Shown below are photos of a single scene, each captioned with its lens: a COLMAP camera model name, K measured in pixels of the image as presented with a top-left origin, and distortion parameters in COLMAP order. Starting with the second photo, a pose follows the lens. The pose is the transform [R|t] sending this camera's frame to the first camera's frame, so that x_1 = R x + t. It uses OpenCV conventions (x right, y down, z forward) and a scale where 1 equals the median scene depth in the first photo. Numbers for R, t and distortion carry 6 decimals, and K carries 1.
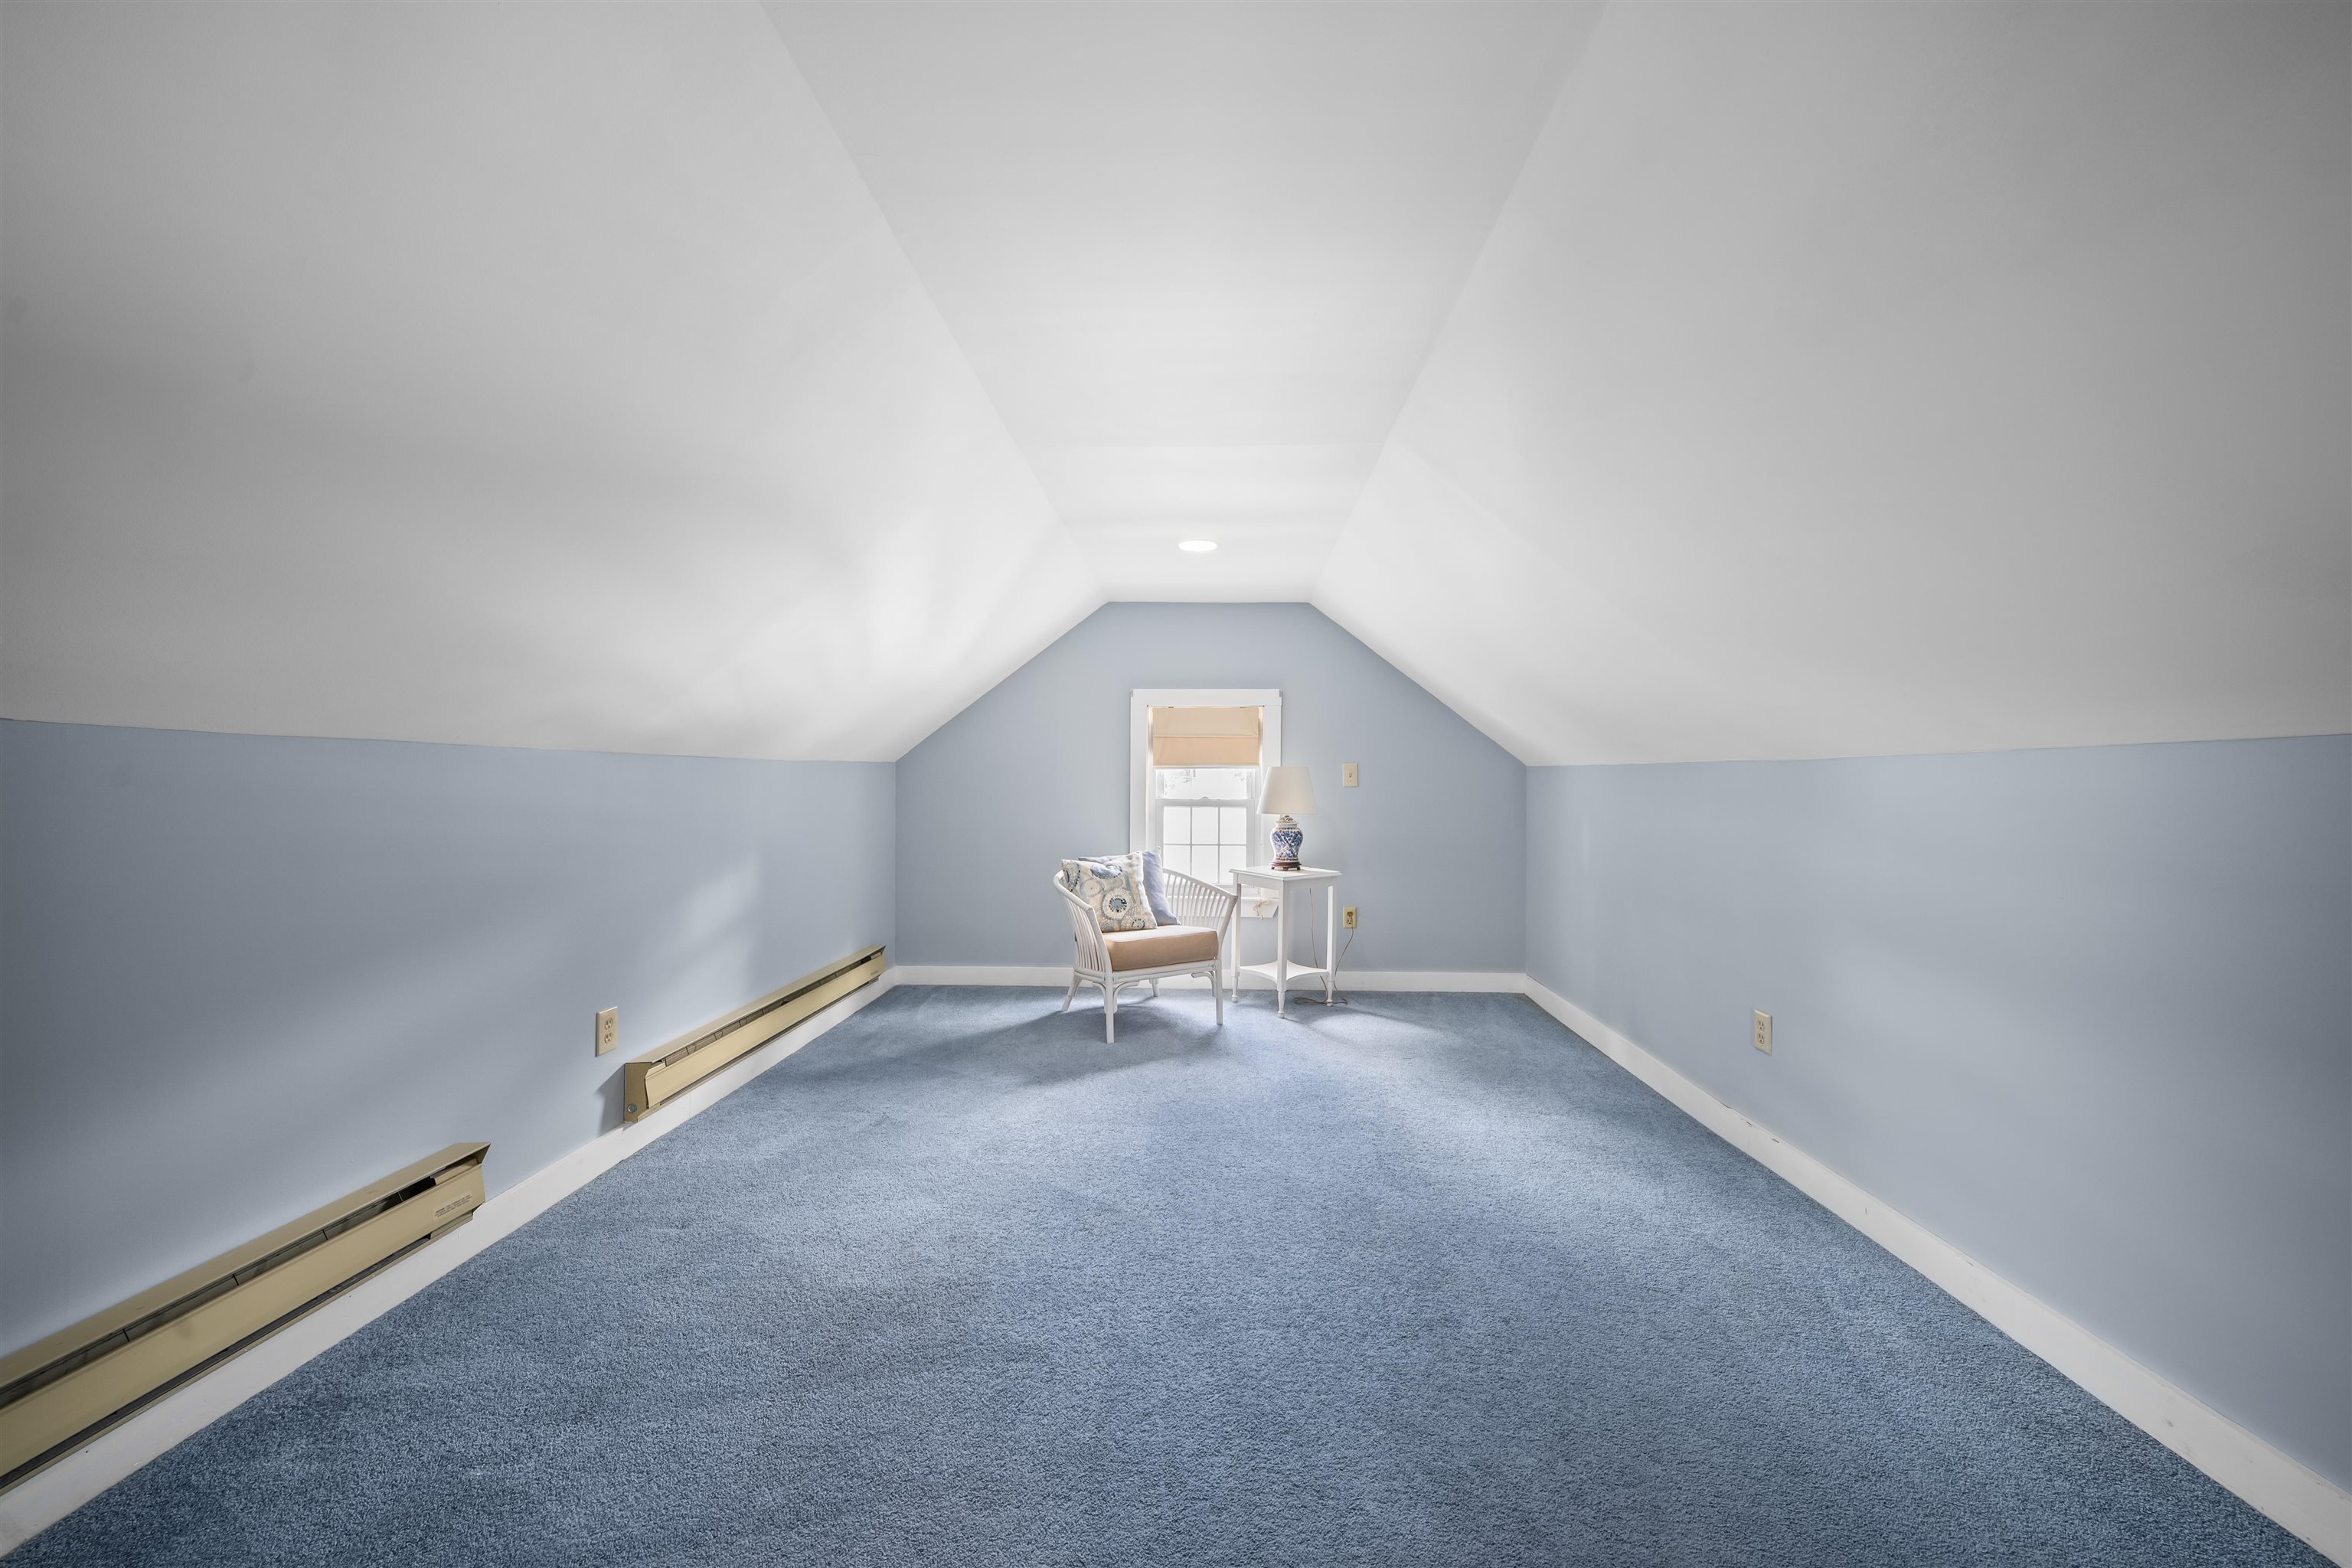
lens RADIAL K [[828.0, 0, 1185.1], [0, 828.0, 783.9], [0, 0, 1]] dist [-0.007789, -0.000164]
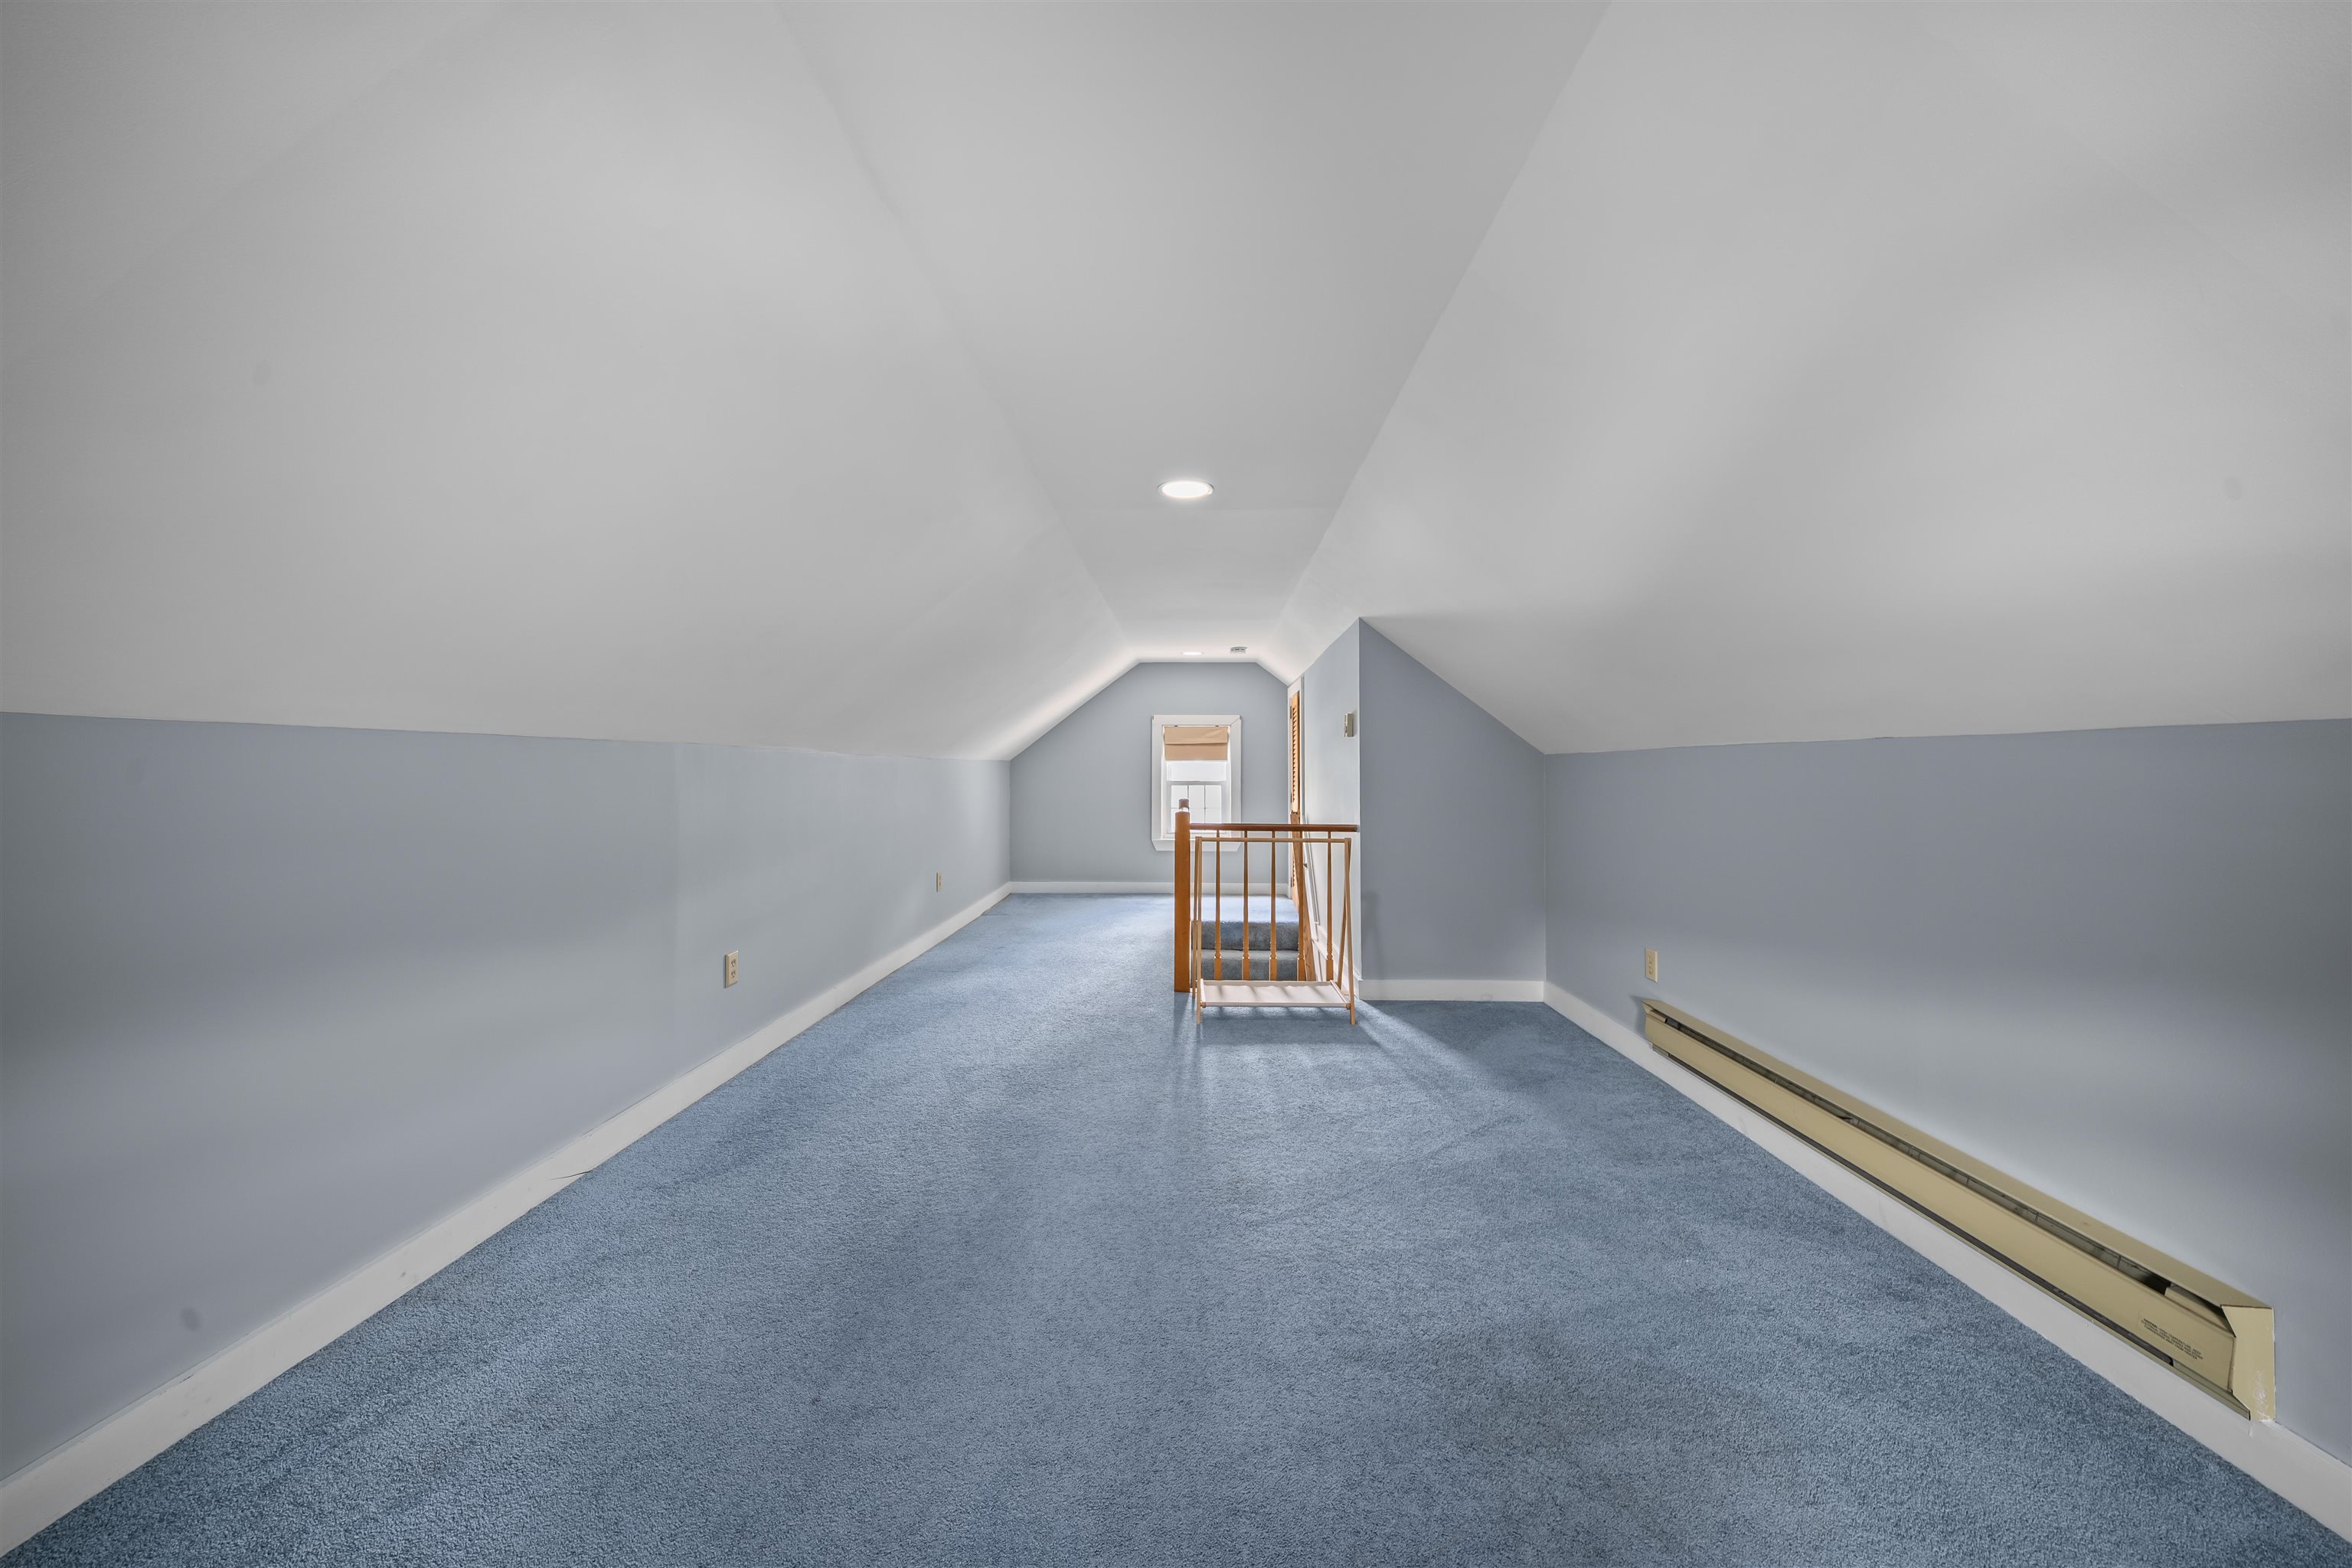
lens RADIAL K [[828.0, 0, 1185.1], [0, 828.0, 783.9], [0, 0, 1]] dist [-0.007789, -0.000164]
pose [[0.999611, -0.015870, 0.022927, -0.036354], [0.015470, 0.999727, 0.017529, -0.003127], [-0.023199, -0.017168, 0.999583, -0.618277]]
